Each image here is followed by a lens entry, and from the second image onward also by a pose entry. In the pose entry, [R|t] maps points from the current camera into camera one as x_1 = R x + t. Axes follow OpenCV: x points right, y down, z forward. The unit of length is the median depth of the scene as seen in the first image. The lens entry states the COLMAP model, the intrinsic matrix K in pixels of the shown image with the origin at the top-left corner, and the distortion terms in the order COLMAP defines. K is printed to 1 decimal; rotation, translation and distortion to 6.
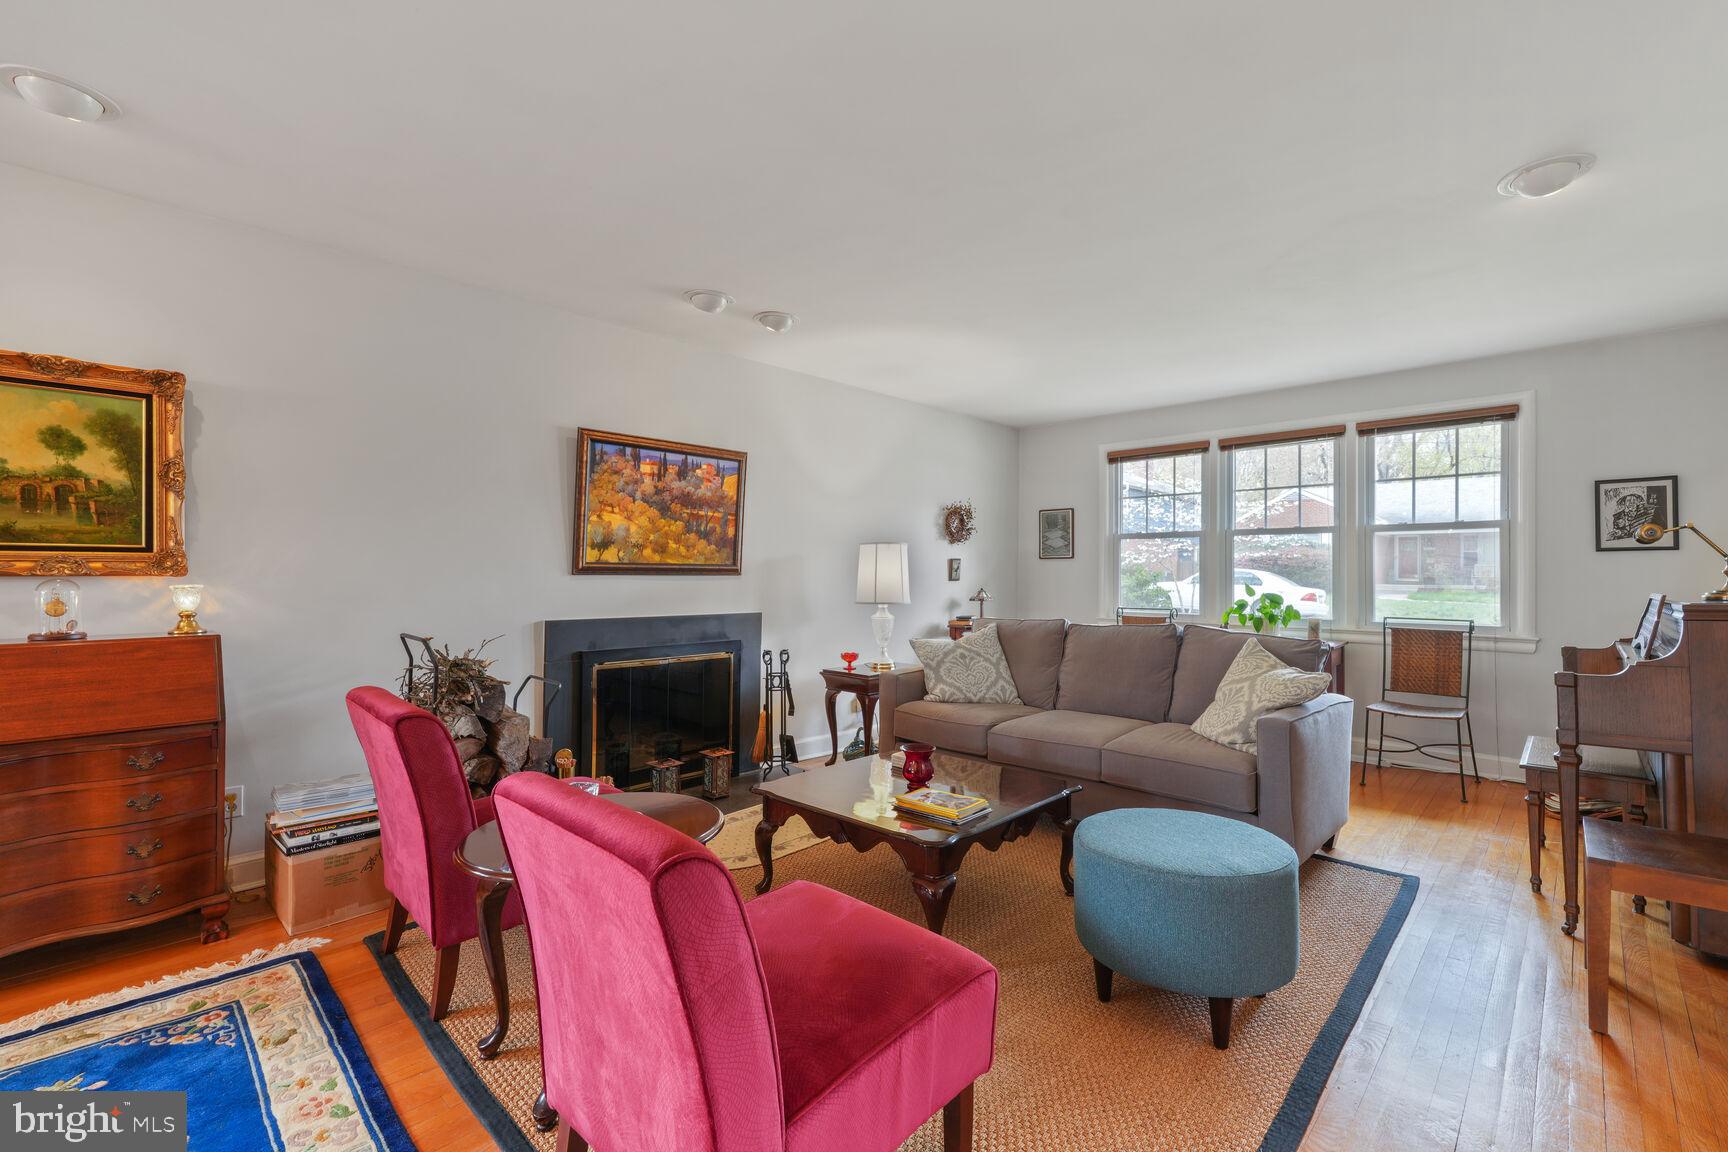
lens RADIAL K [[757.3, 0, 858.2], [0, 757.3, 571.9], [0, 0, 1]] dist [0.002688, 0.000785]
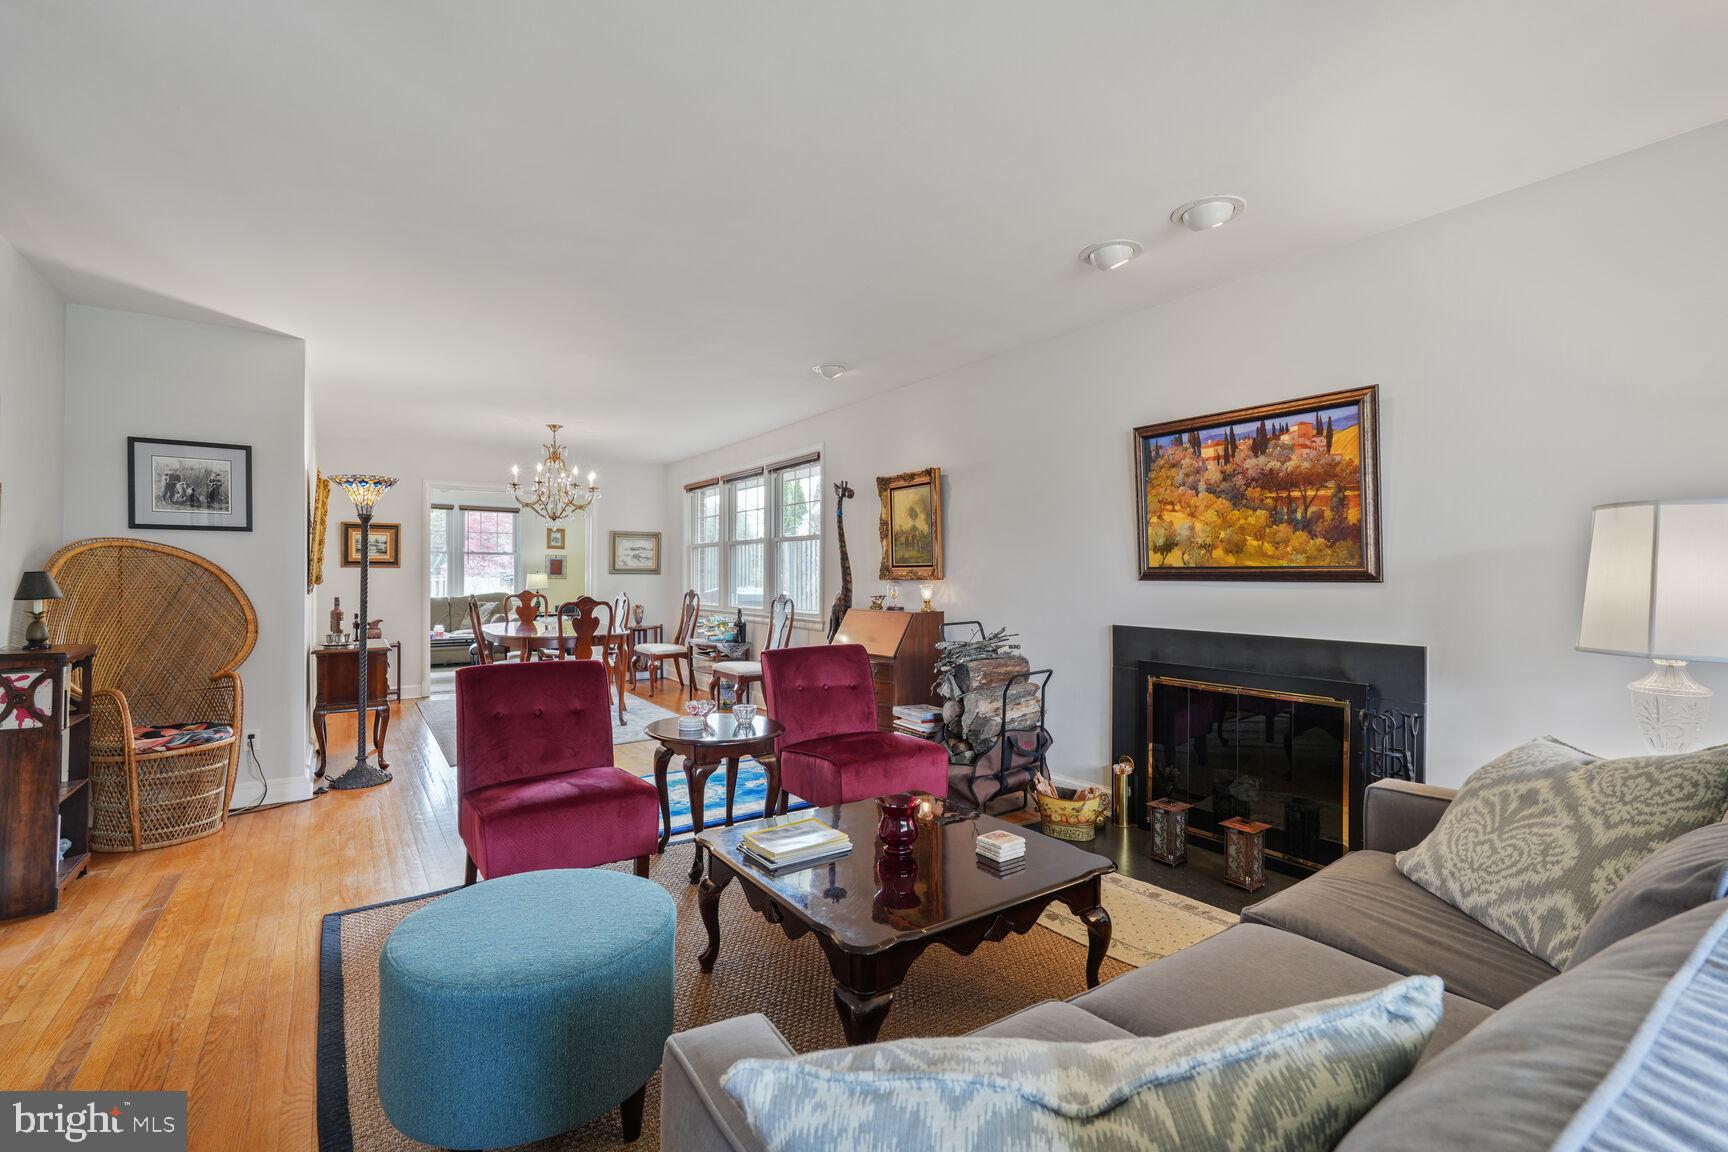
lens RADIAL K [[757.3, 0, 852.3], [0, 757.3, 578.8], [0, 0, 1]] dist [0.002688, 0.000785]
pose [[-0.197079, 0.000659, -0.980387, 0.582009], [-0.000054, 1.000000, 0.000683, 0.001032], [0.980388, 0.000188, -0.197079, 0.748047]]
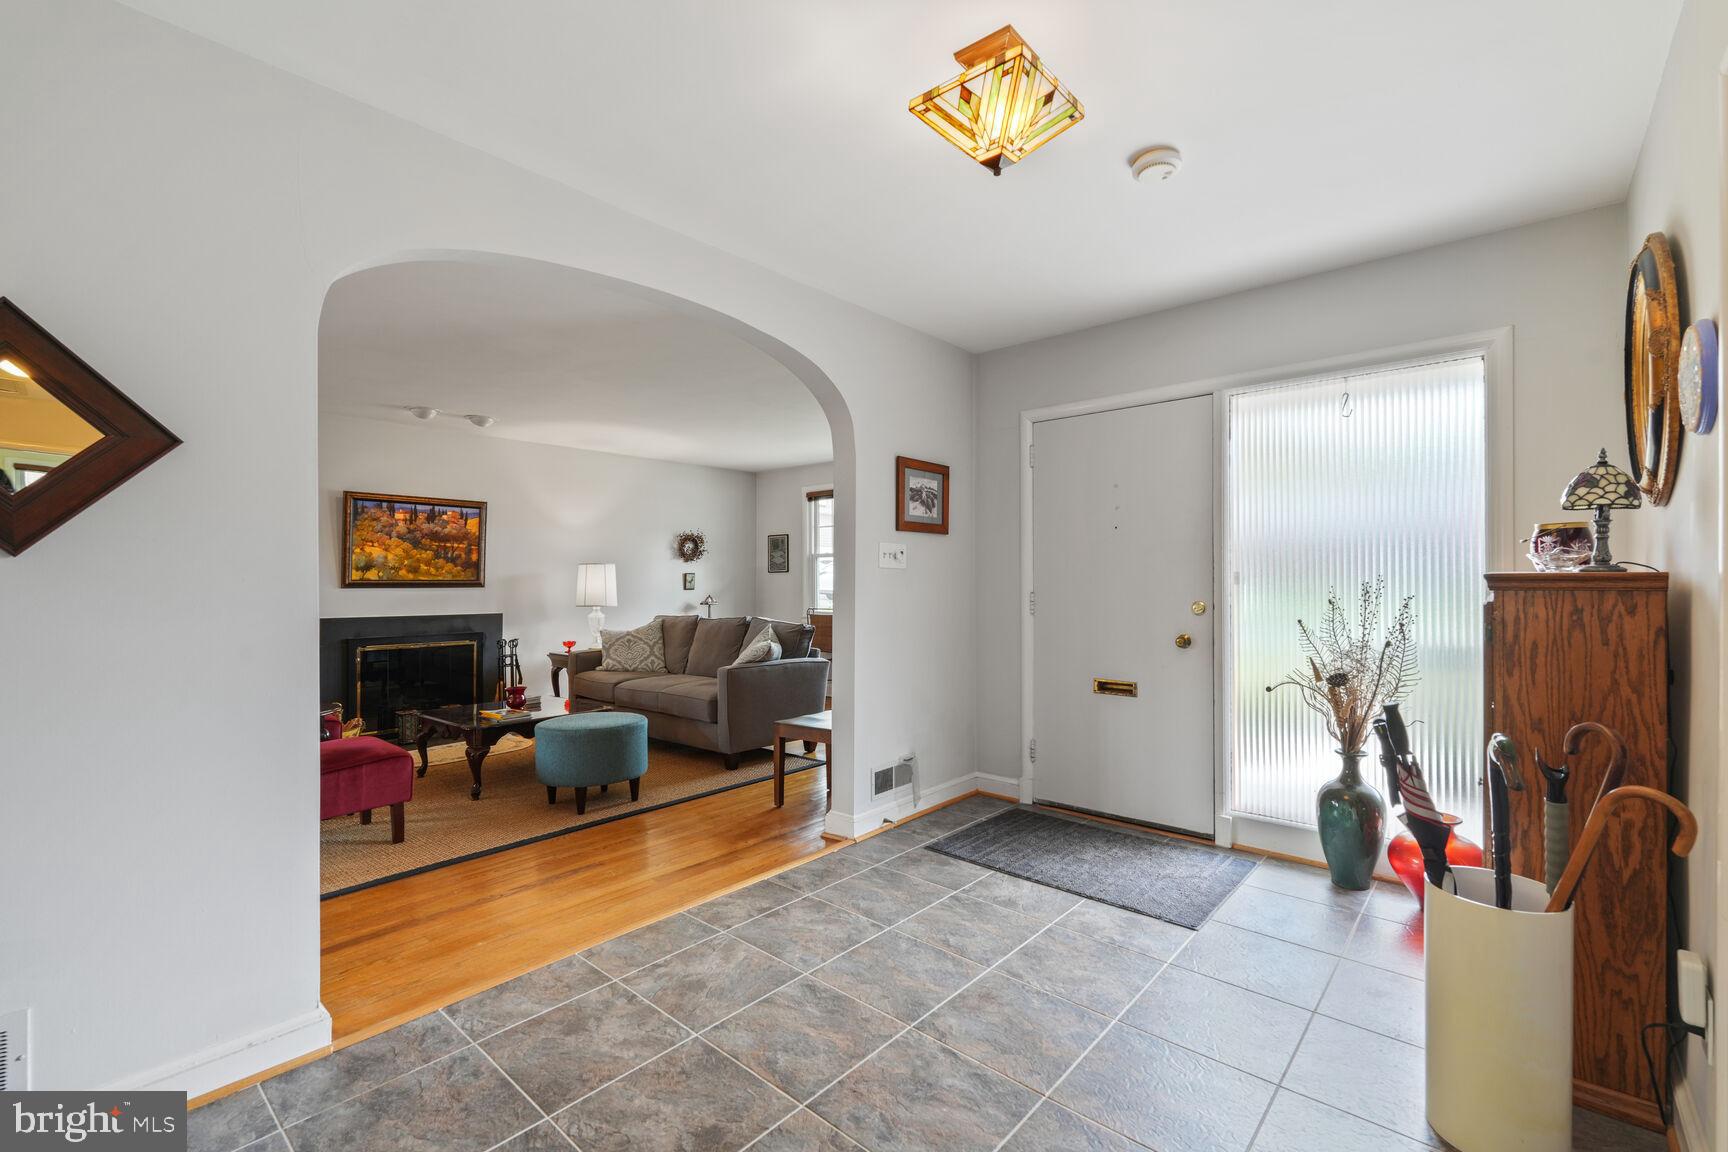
lens RADIAL K [[757.3, 0, 862.8], [0, 757.3, 579.8], [0, 0, 1]] dist [0.002688, 0.000785]
pose [[0.998991, -0.009273, 0.043934, 0.535285], [0.009402, 0.999952, -0.002748, 0.000910], [-0.043906, 0.003159, 0.999031, -0.500043]]
